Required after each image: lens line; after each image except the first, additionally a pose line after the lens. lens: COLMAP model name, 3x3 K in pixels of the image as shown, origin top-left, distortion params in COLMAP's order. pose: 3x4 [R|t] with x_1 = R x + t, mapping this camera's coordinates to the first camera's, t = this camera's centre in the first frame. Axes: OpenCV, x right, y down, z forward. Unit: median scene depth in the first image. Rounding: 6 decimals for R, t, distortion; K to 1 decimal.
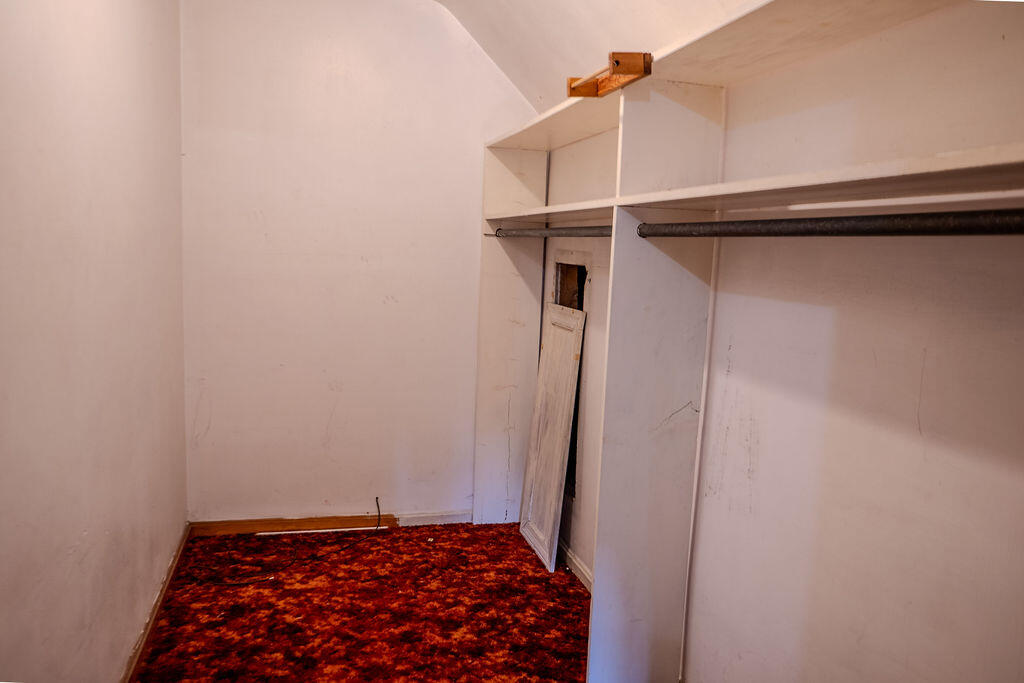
lens RADIAL K [[694.9, 0, 509.2], [0, 694.9, 339.6], [0, 0, 1]] dist [-0.075013, 0.091026]
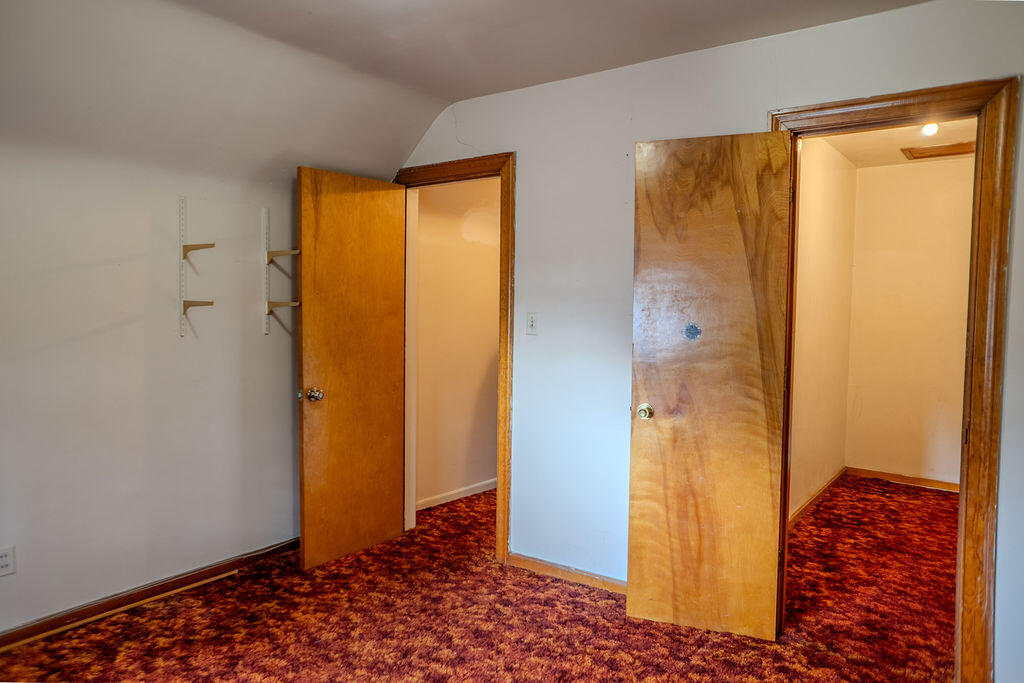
lens RADIAL K [[694.9, 0, 509.2], [0, 694.9, 339.6], [0, 0, 1]] dist [-0.075013, 0.091026]
pose [[0.601701, 0.010196, -0.798656, 0.550902], [-0.089788, 0.994444, -0.054950, 0.149827], [0.793658, 0.104773, 0.599274, -1.024998]]
